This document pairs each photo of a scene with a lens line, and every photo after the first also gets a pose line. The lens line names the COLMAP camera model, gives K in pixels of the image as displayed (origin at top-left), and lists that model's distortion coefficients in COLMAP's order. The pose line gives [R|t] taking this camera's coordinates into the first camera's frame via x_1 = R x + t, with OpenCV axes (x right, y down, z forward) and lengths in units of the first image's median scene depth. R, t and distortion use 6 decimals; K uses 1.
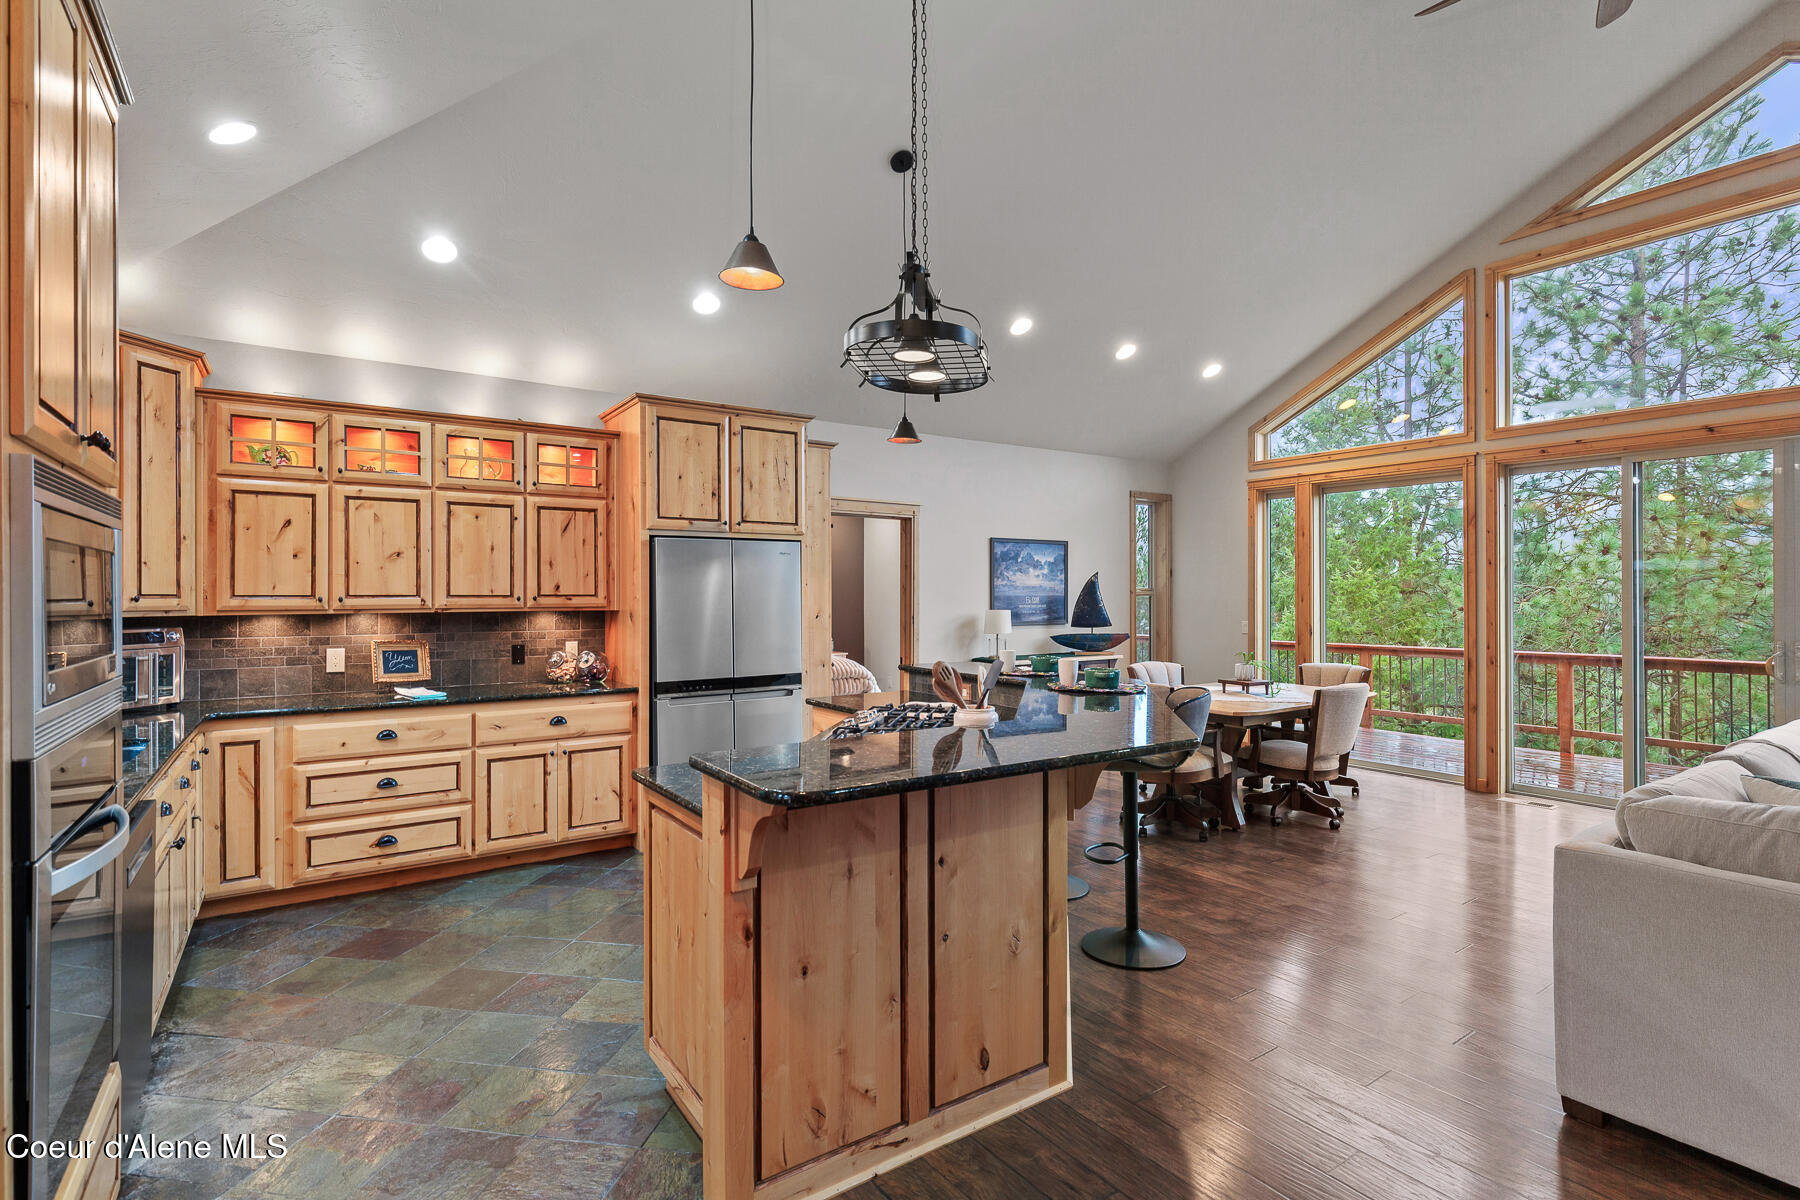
lens RADIAL K [[863.6, 0, 906.3], [0, 863.6, 593.5], [0, 0, 1]] dist [0.002582, -0.001539]
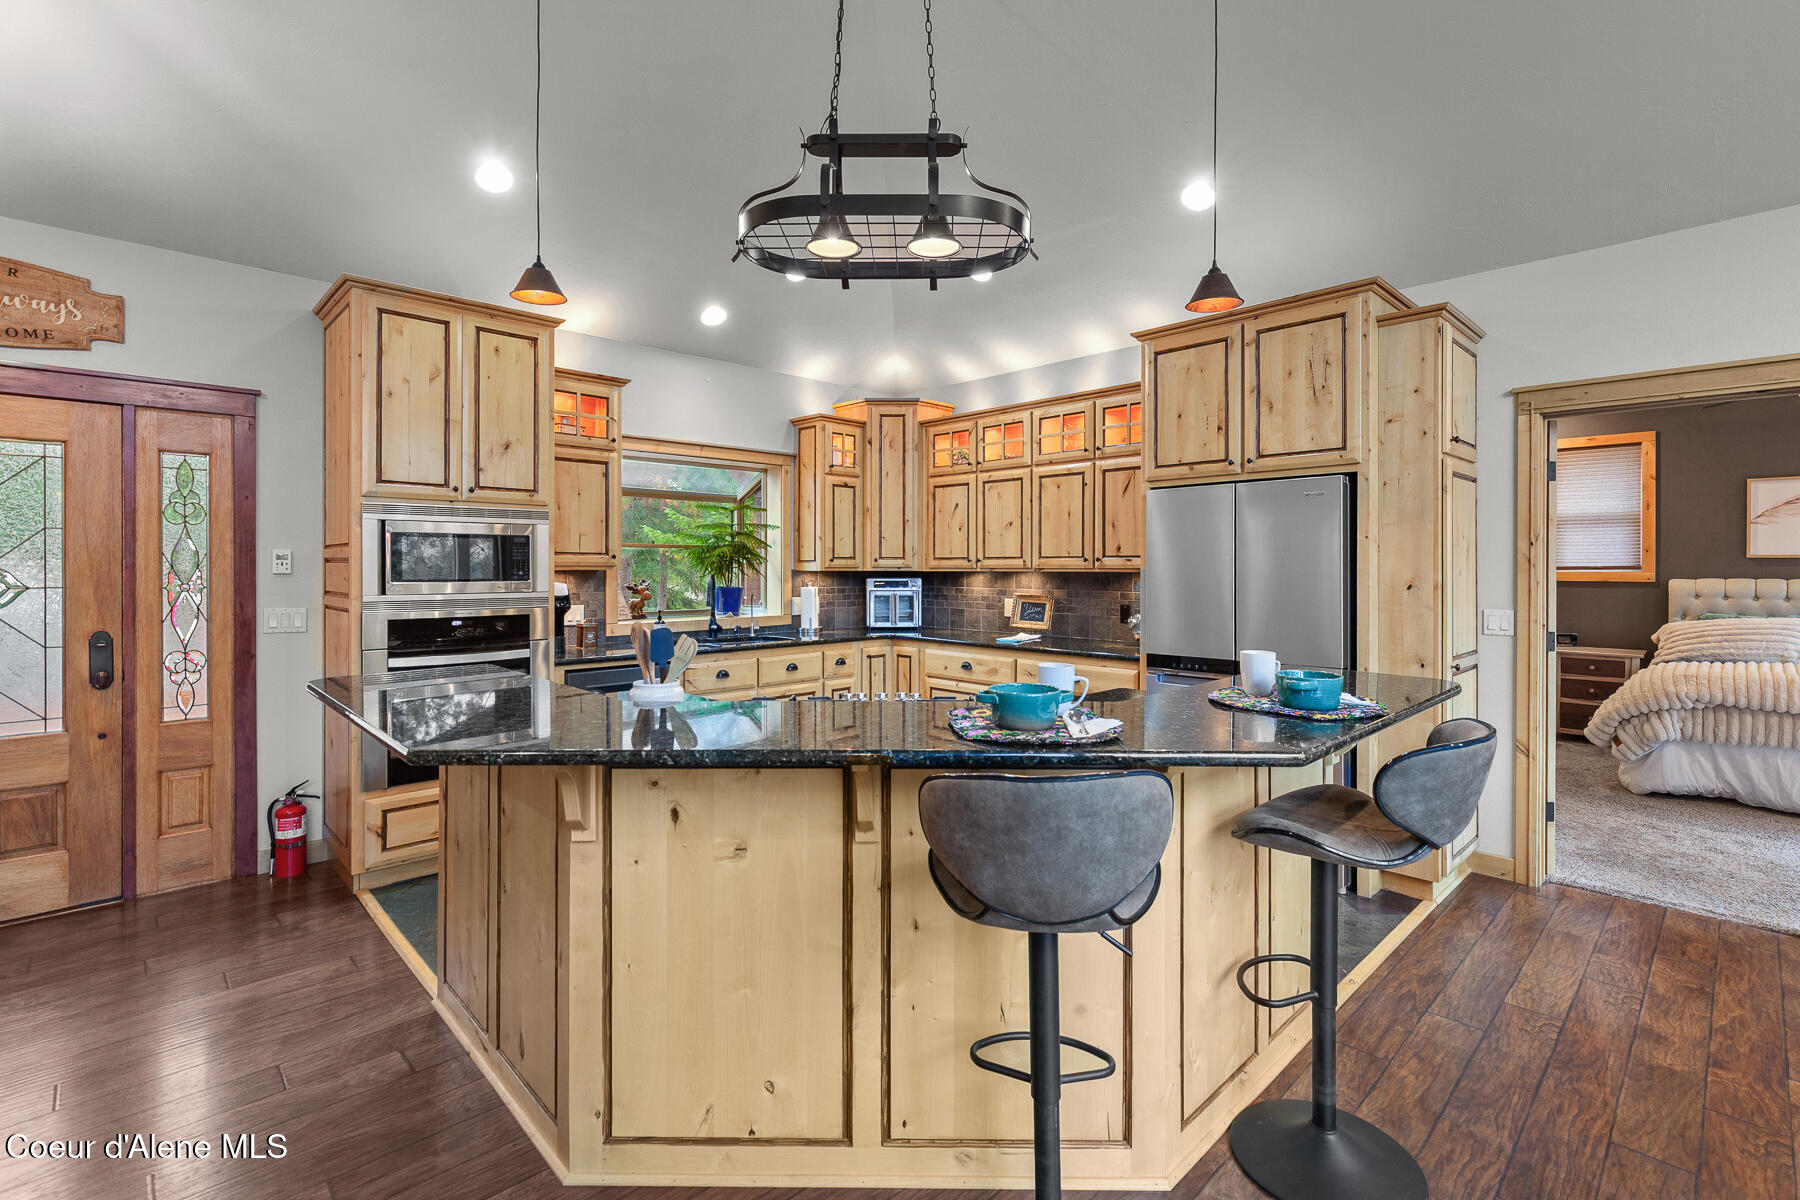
lens RADIAL K [[819.5, 0, 909.3], [0, 819.5, 566.1], [0, 0, 1]] dist [0.004178, 0.000100]
pose [[0.162648, 0.003177, -0.986679, 0.480389], [0.001319, 0.999993, 0.003438, 0.009640], [0.986683, -0.001861, 0.162643, 0.593643]]
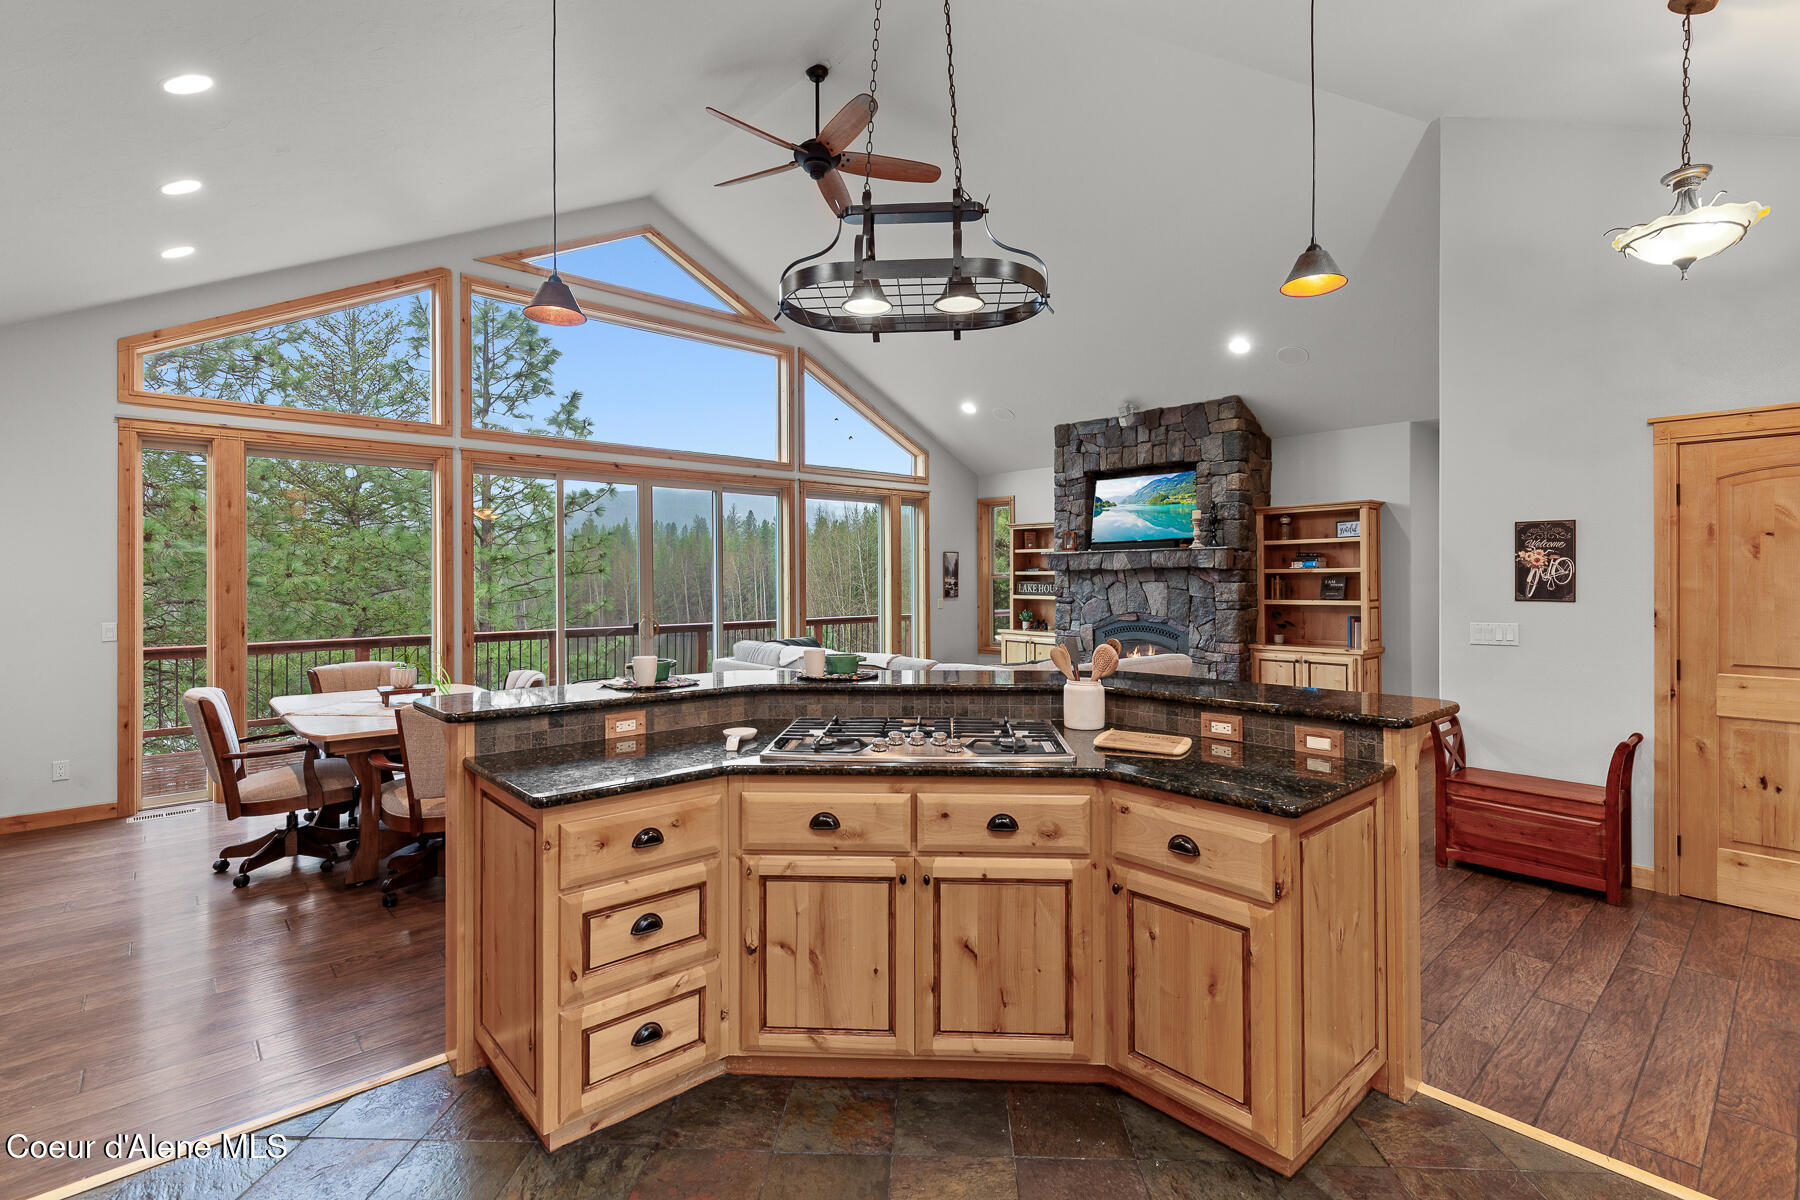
lens RADIAL K [[826.0, 0, 901.5], [0, 826.0, 578.7], [0, 0, 1]] dist [0.008758, 0.000288]
pose [[-0.119041, 0.002588, 0.992886, -0.508471], [0.003230, 0.999992, -0.002219, 0.001264], [-0.992884, 0.002943, -0.119048, 0.726601]]
